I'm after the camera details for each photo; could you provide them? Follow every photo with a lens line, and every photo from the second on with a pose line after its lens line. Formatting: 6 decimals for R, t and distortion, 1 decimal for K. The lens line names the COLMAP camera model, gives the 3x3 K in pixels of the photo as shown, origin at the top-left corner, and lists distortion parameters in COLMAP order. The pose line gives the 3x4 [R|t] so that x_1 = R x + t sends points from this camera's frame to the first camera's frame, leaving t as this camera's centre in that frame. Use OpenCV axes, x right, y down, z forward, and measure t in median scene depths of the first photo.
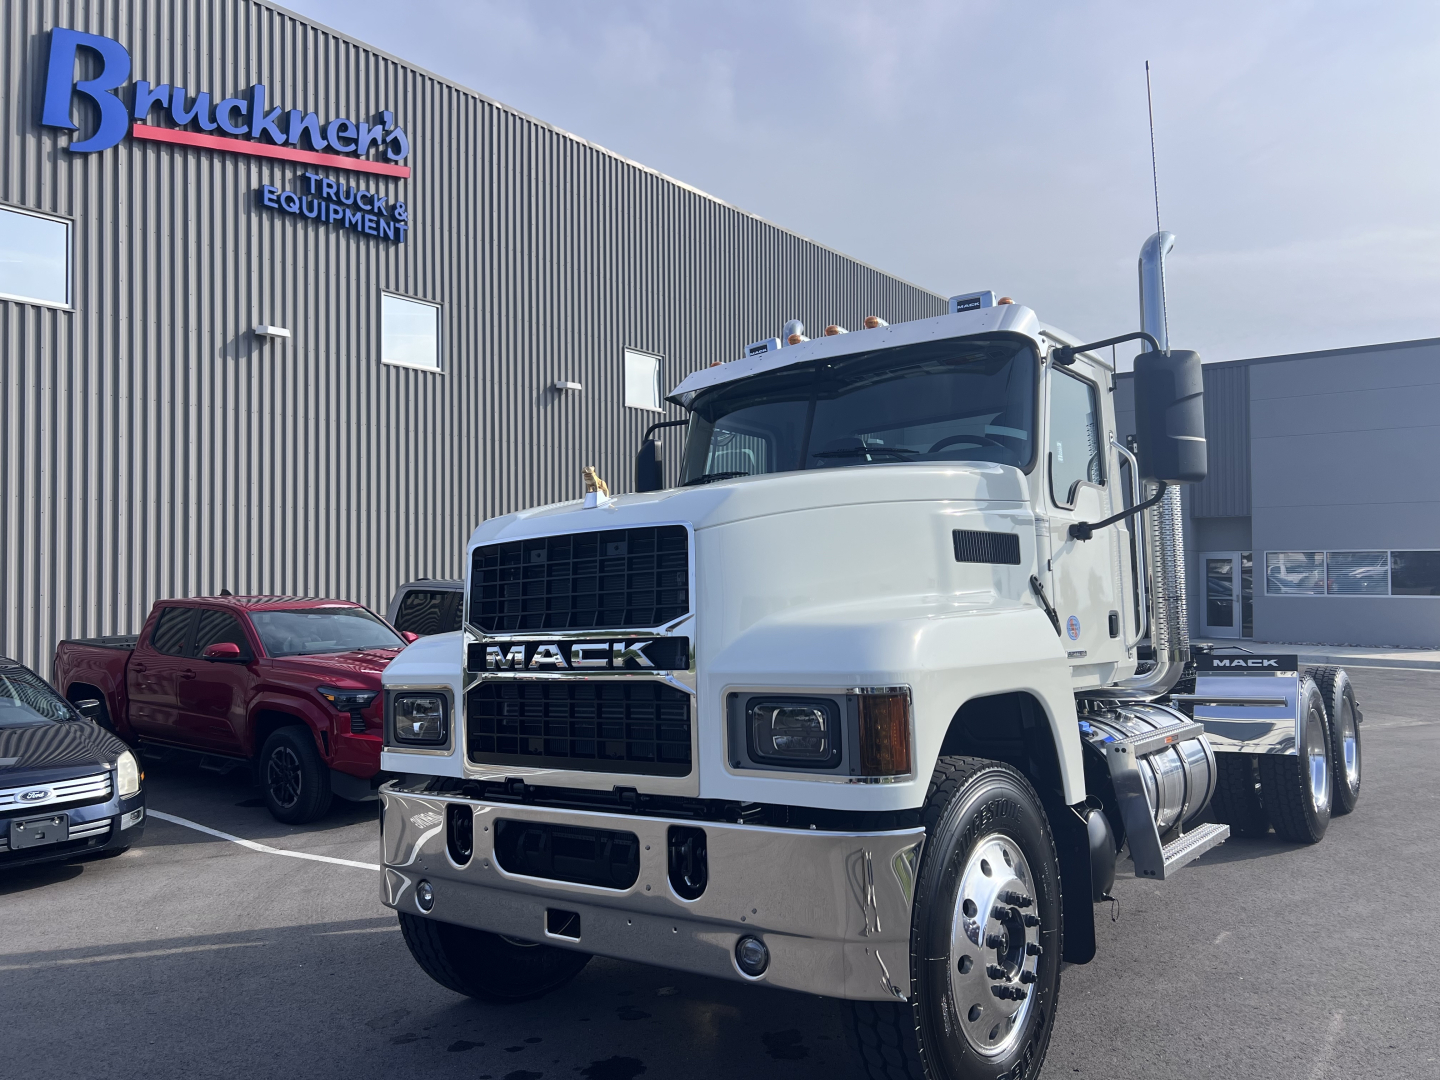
lens RADIAL K [[1153.1, 0, 722.8], [0, 1153.1, 503.5], [0, 0, 1]] dist [0.001944, -0.009166]
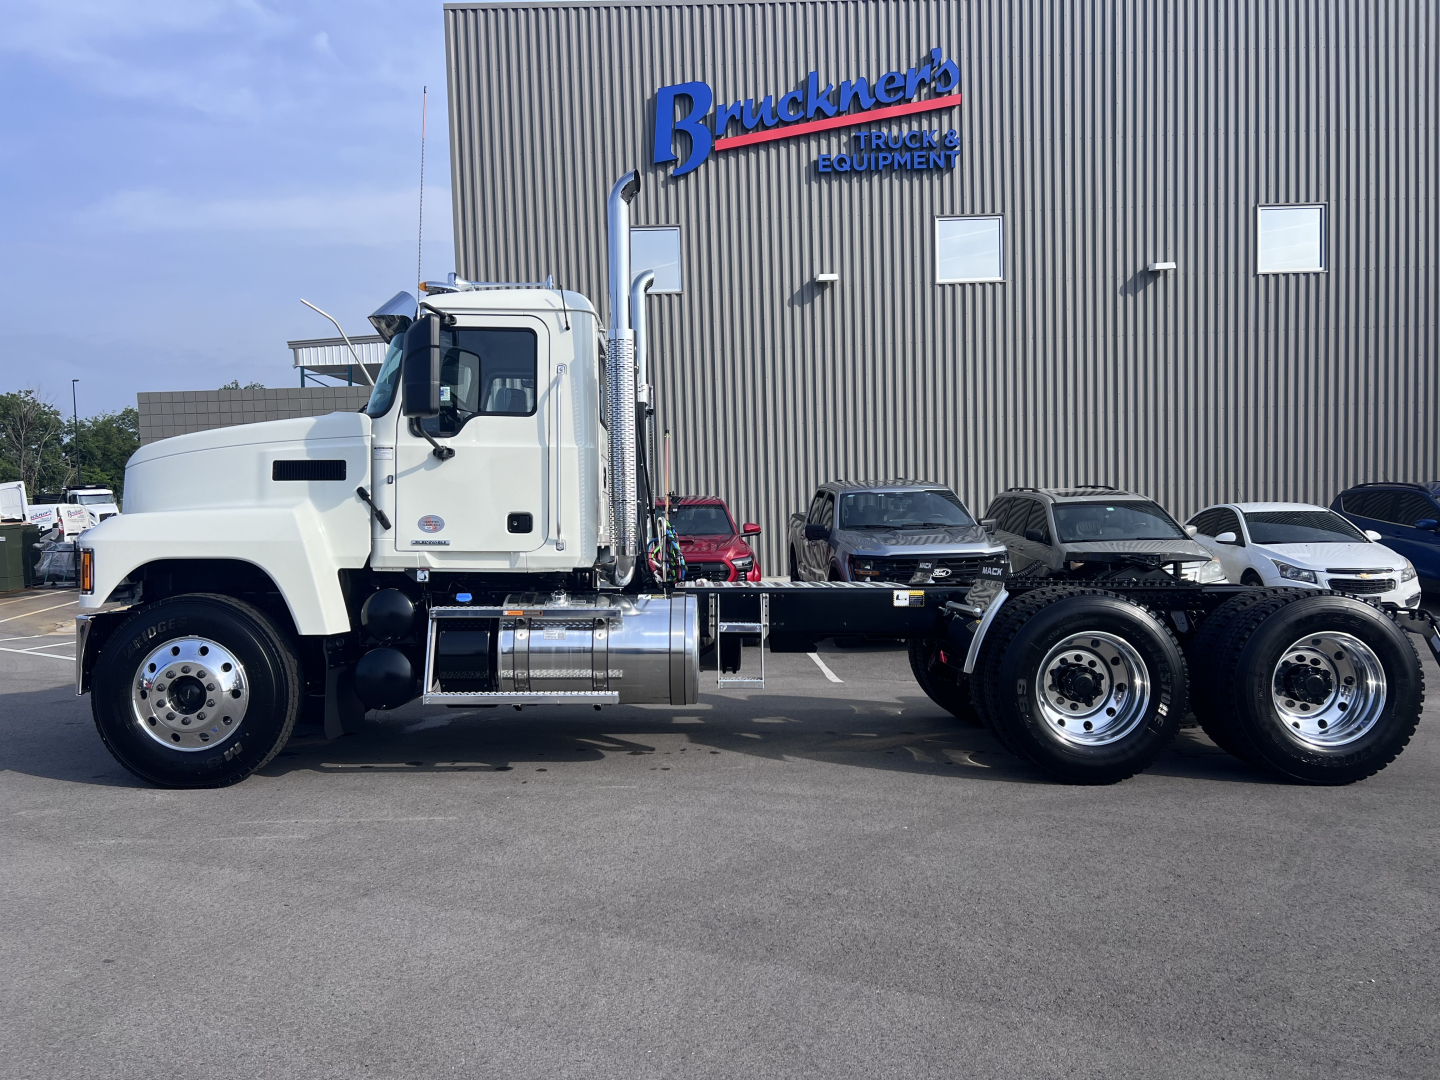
lens RADIAL K [[1153.1, 0, 722.8], [0, 1153.1, 503.5], [0, 0, 1]] dist [0.001944, -0.009166]
pose [[0.588268, -0.004081, -0.808656, 0.496670], [0.080663, 0.995296, 0.053657, 0.012849], [0.804633, -0.096794, 0.585830, 0.170132]]
